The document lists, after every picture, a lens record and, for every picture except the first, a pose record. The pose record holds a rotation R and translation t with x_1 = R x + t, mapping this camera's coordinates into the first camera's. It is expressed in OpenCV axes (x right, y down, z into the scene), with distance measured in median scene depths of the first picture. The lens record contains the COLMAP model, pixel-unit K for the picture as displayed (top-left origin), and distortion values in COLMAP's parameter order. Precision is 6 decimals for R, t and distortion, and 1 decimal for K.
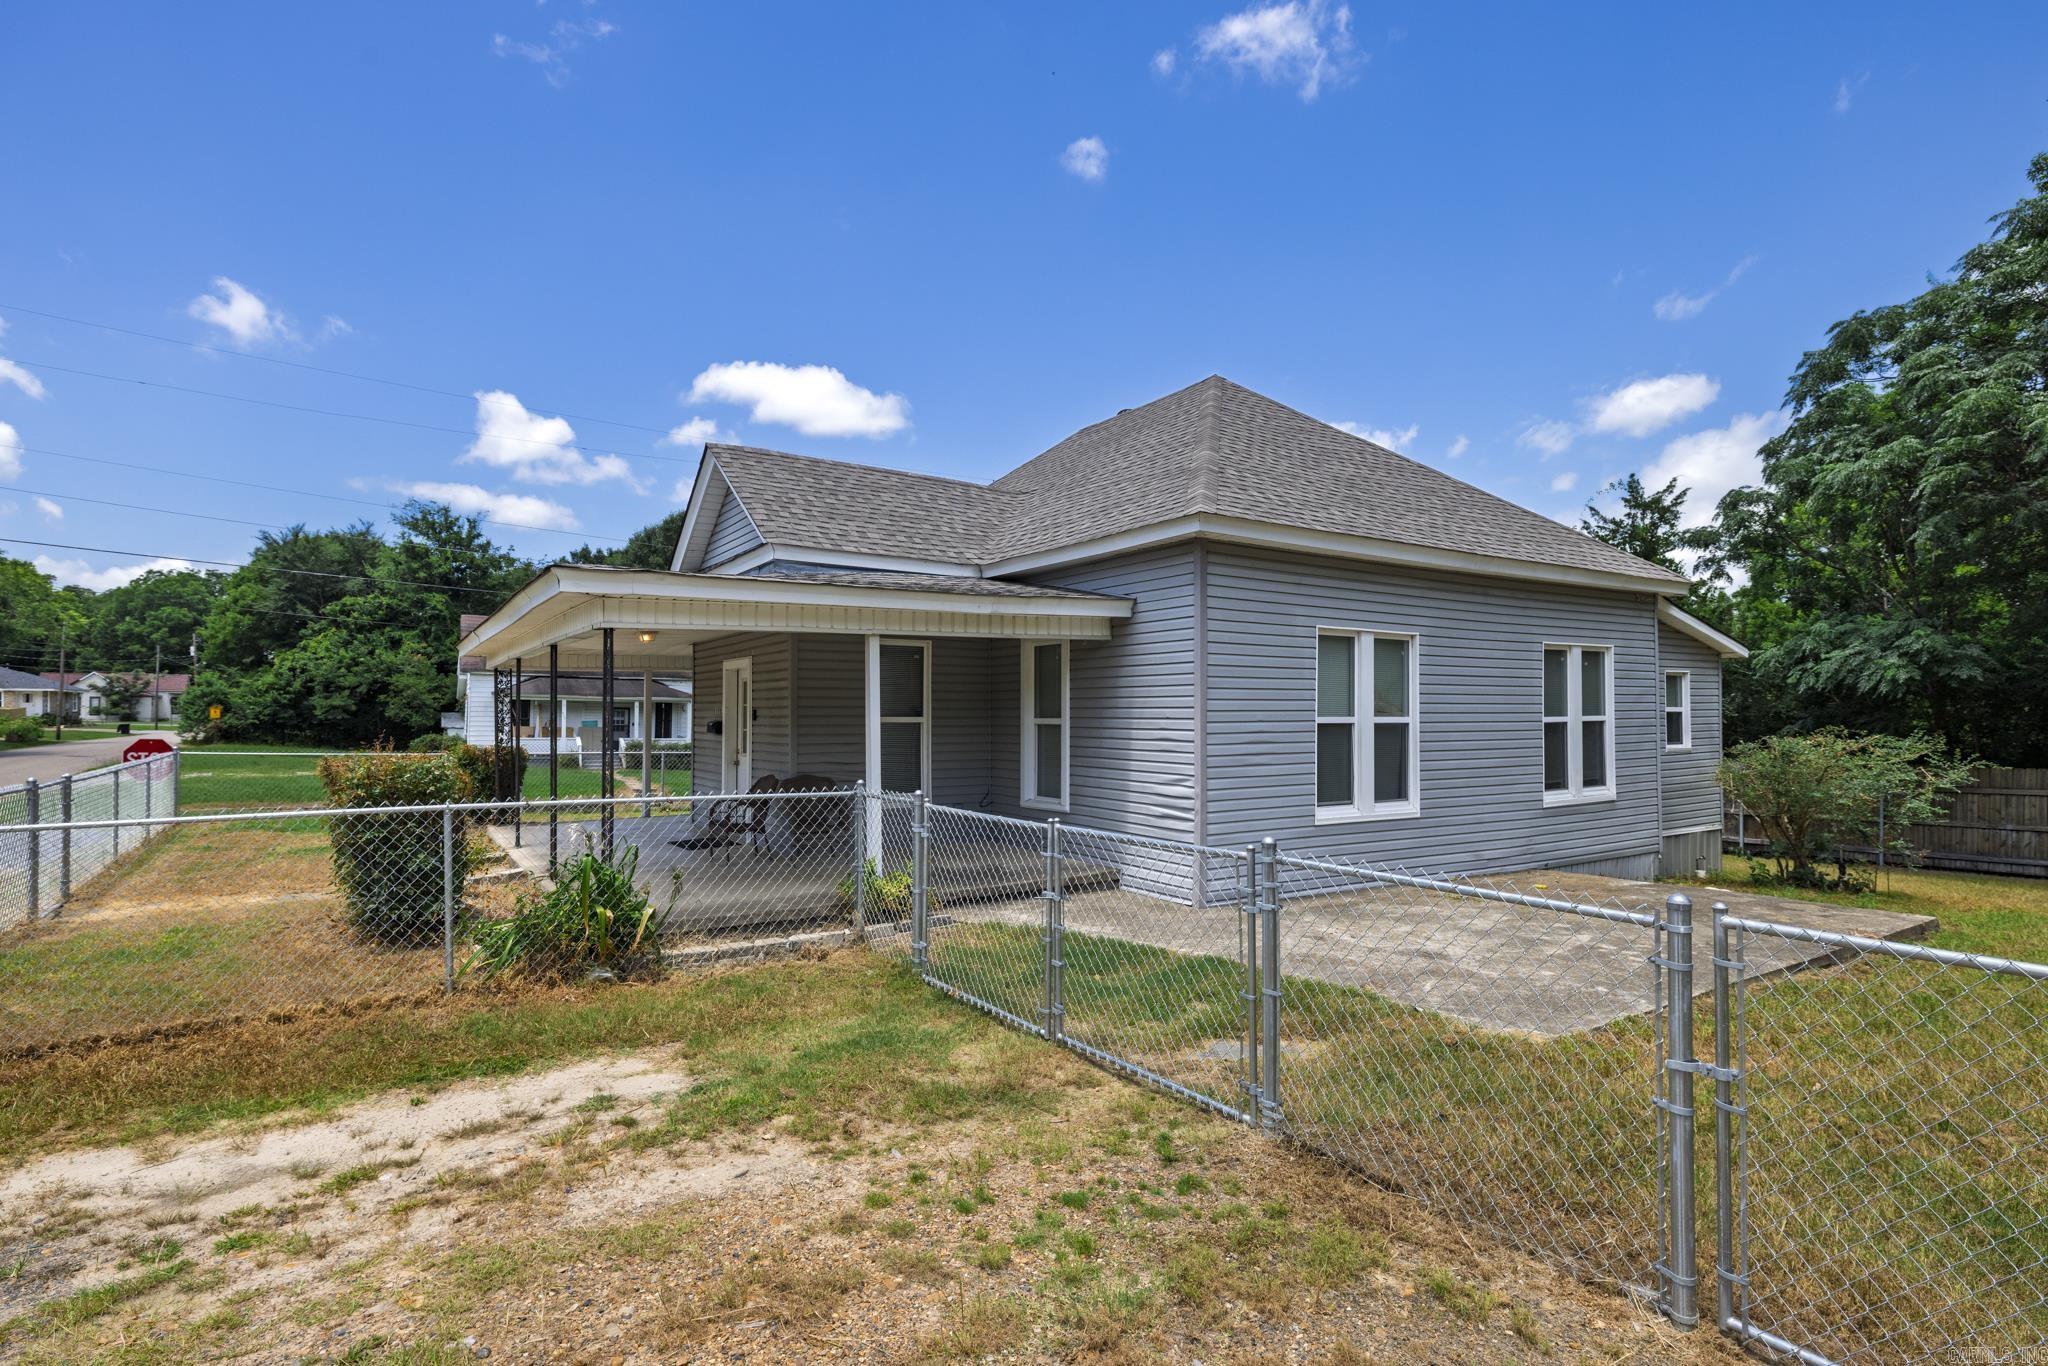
lens RADIAL K [[1024.2, 0, 1029.3], [0, 1024.2, 686.9], [0, 0, 1]] dist [0.000072, 0.000029]
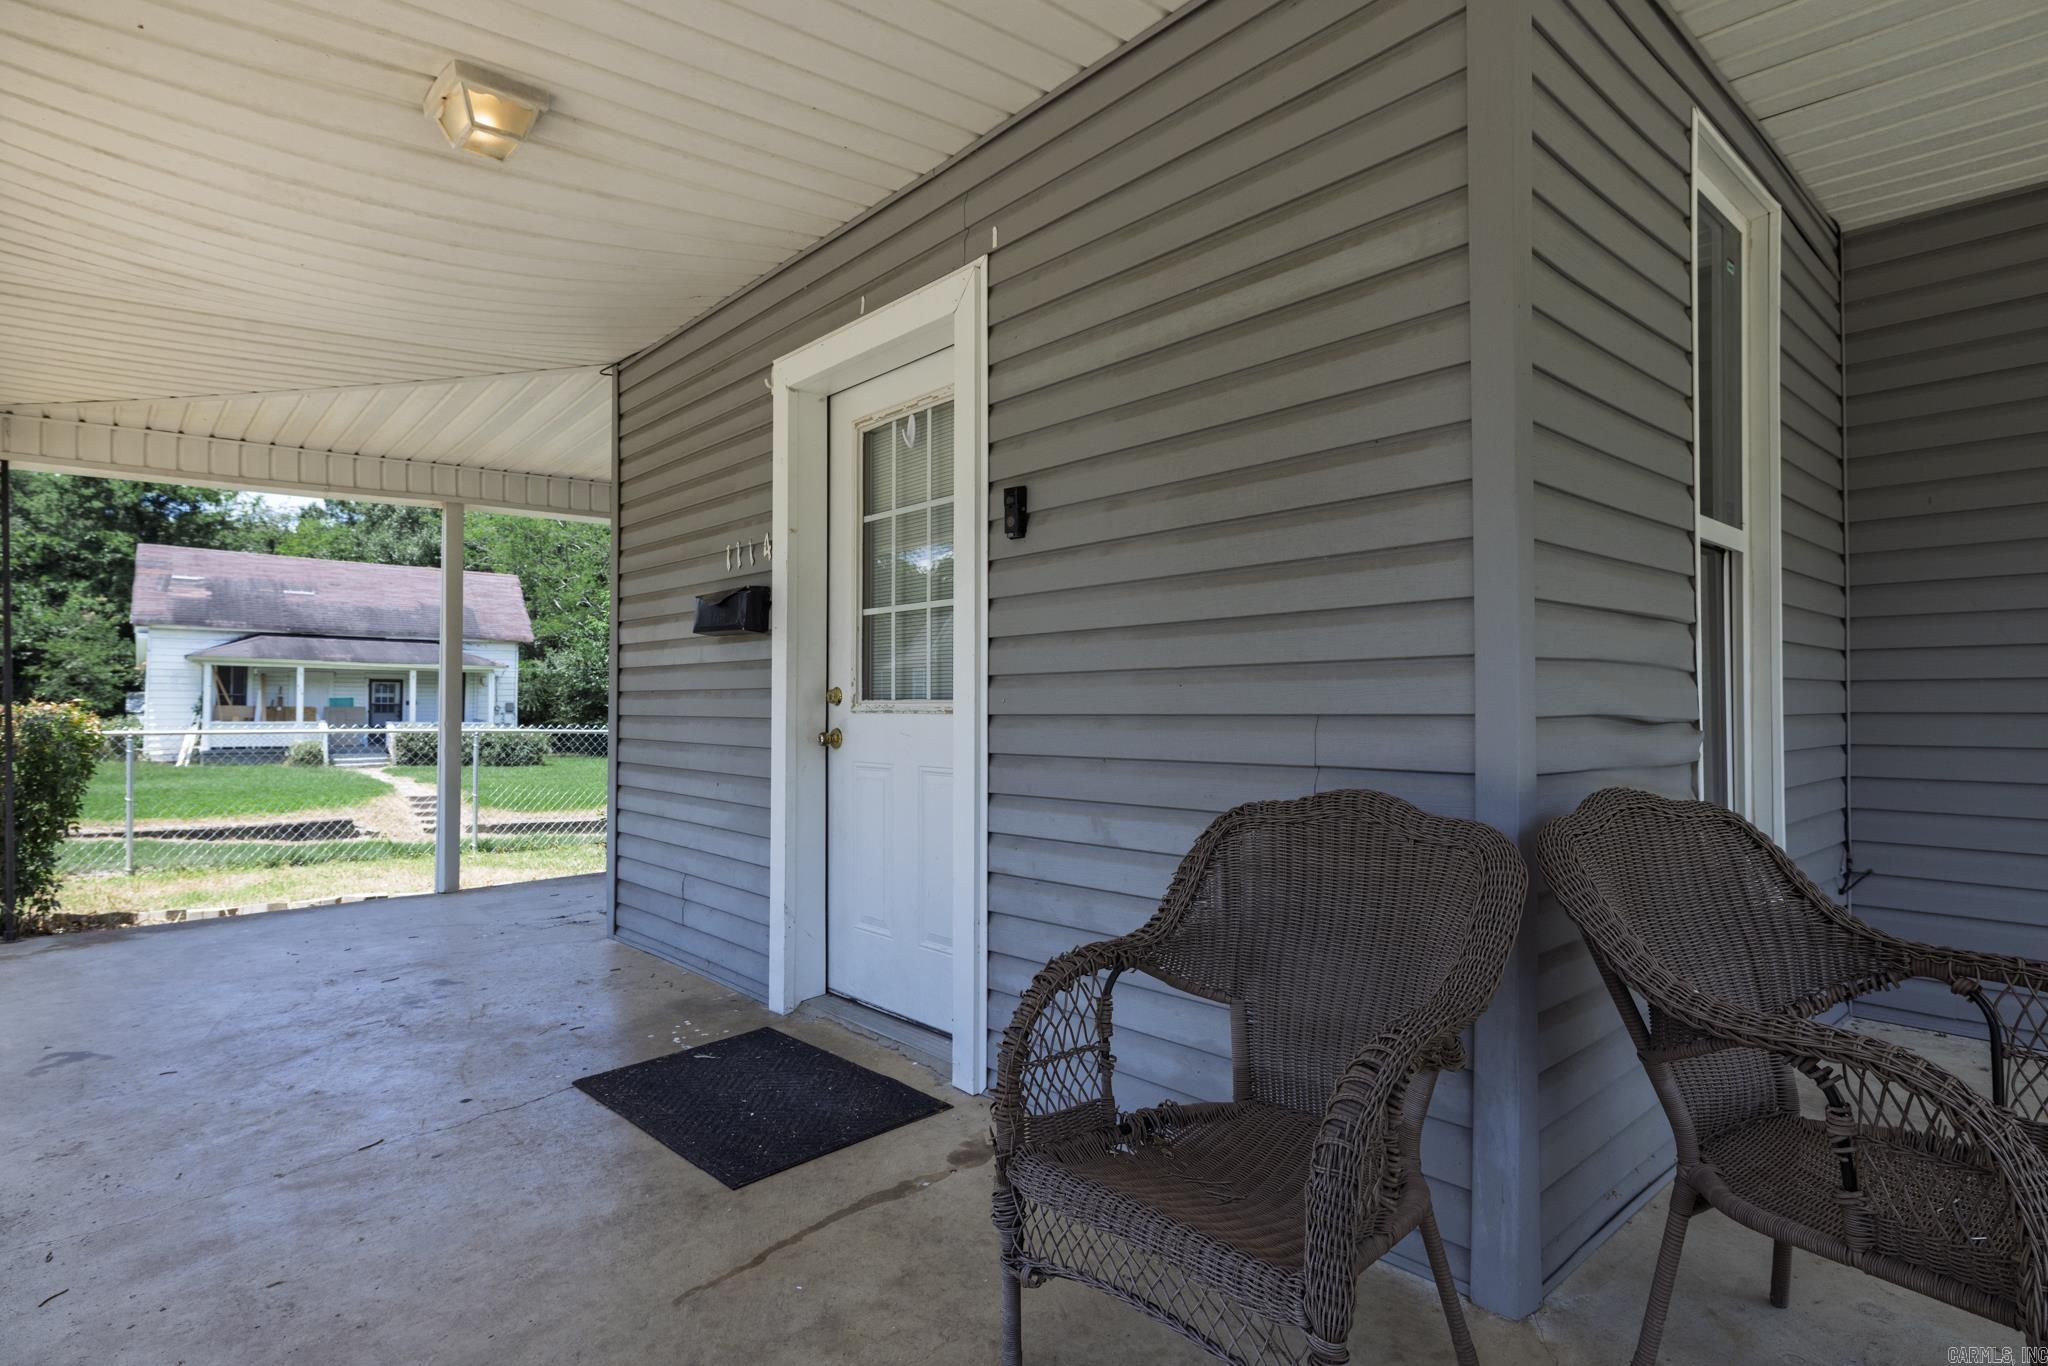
lens RADIAL K [[1062.7, 0, 1021.1], [0, 1062.7, 697.0], [0, 0, 1]] dist [0.000668, 0.000153]
pose [[0.987999, 0.000843, 0.154457, -0.059785], [-0.003853, 0.999808, 0.019189, 0.012381], [-0.154411, -0.019553, 0.987813, 0.153484]]
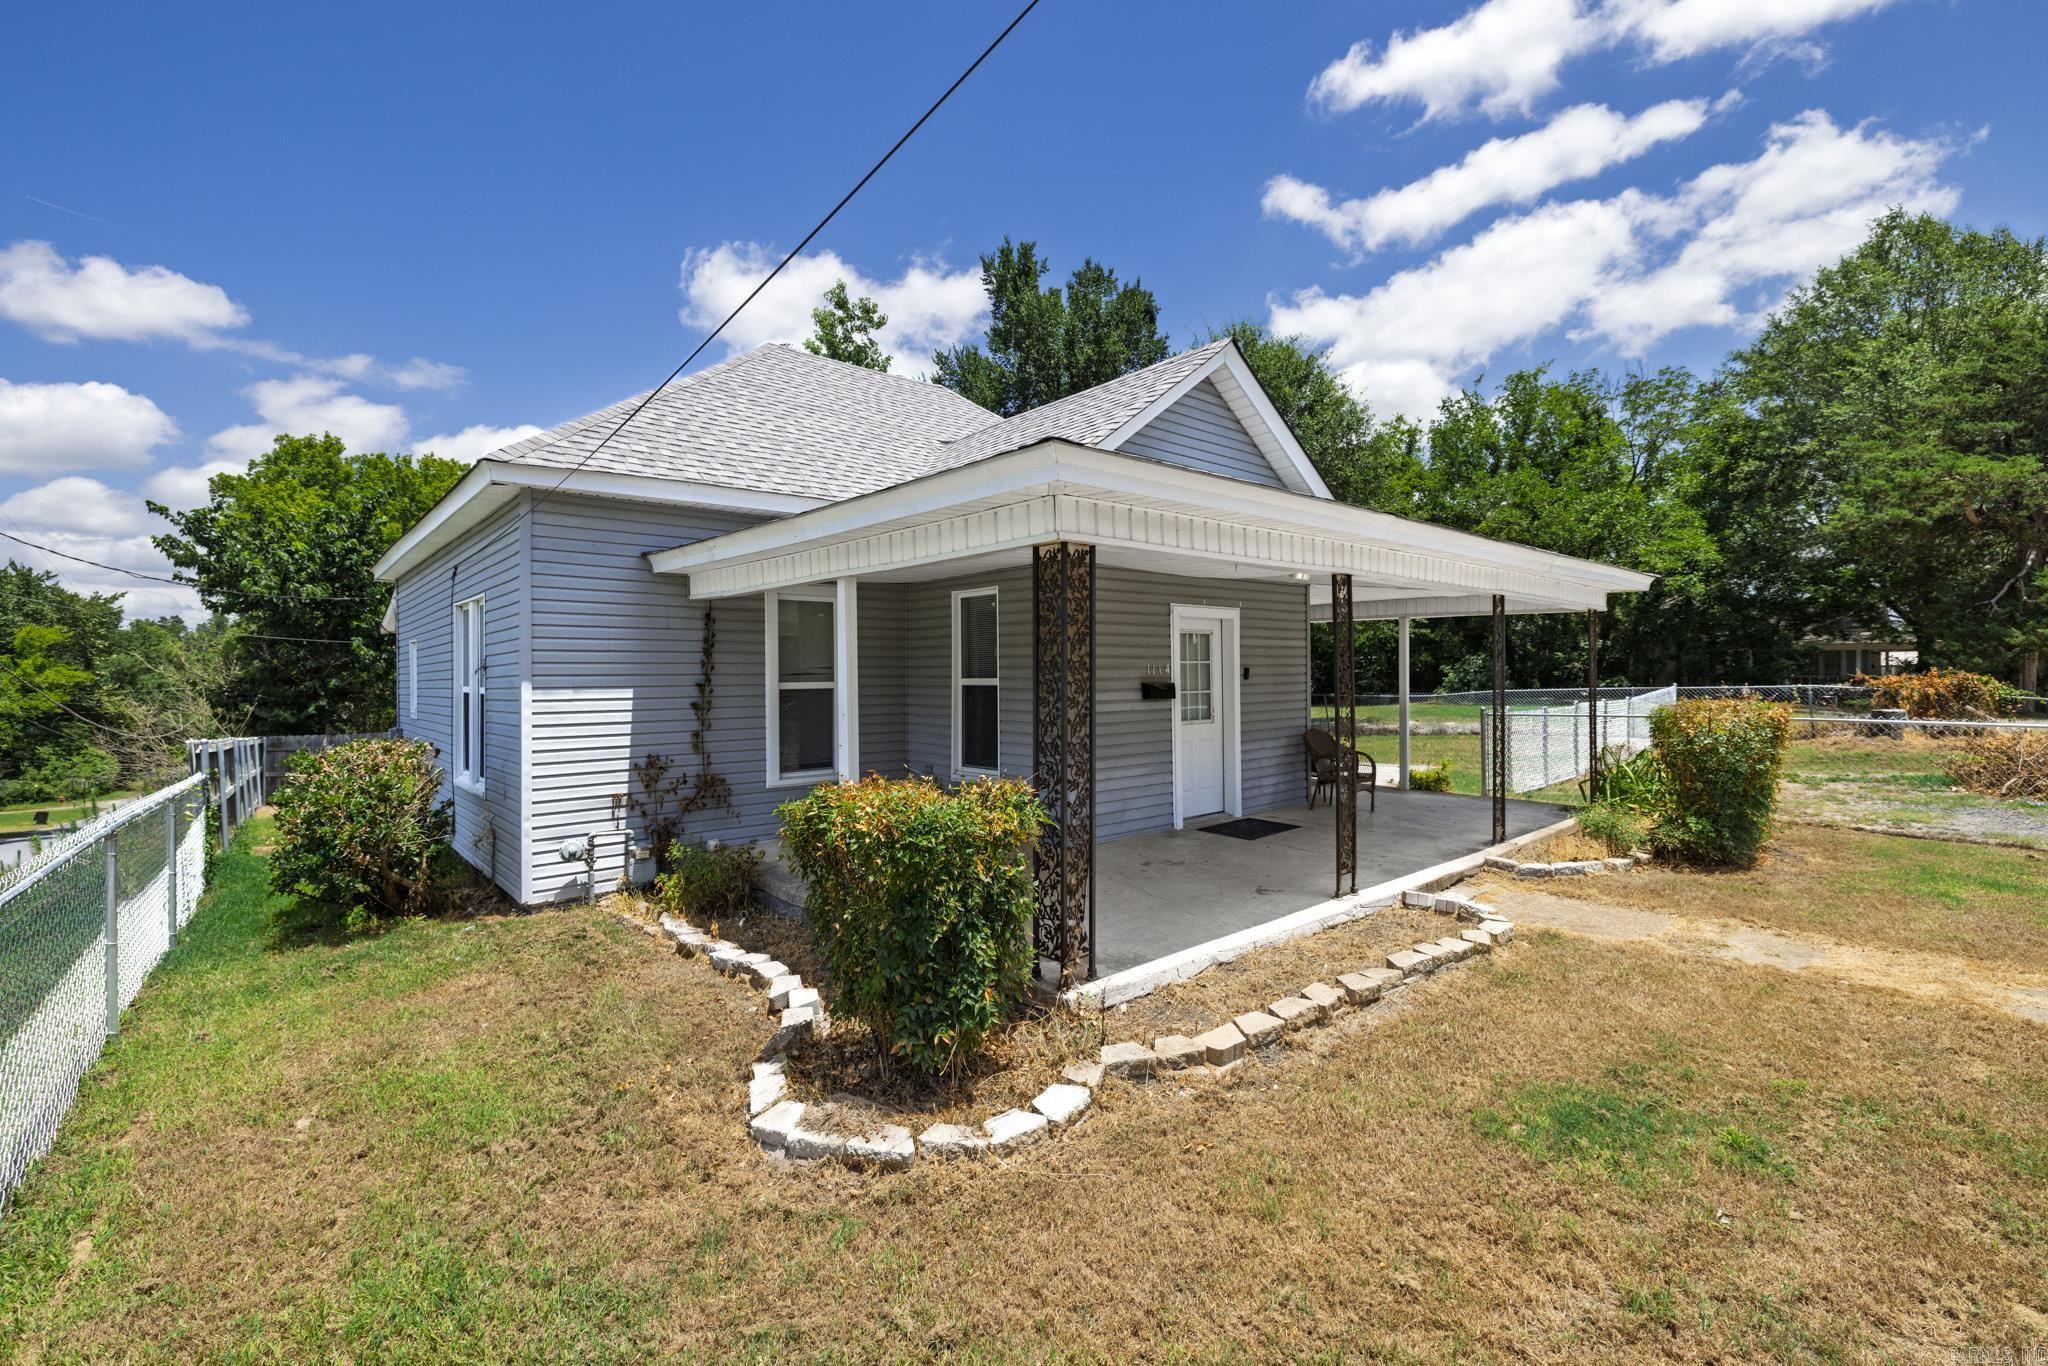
lens RADIAL K [[887.9, 0, 1026.0], [0, 887.9, 682.0], [0, 0, 1]] dist [0.023980, -0.004628]
pose [[-0.148931, 0.003195, 0.988842, -0.199740], [-0.021617, 0.999745, -0.006486, 0.008718], [-0.988611, -0.022342, -0.148824, 0.258595]]
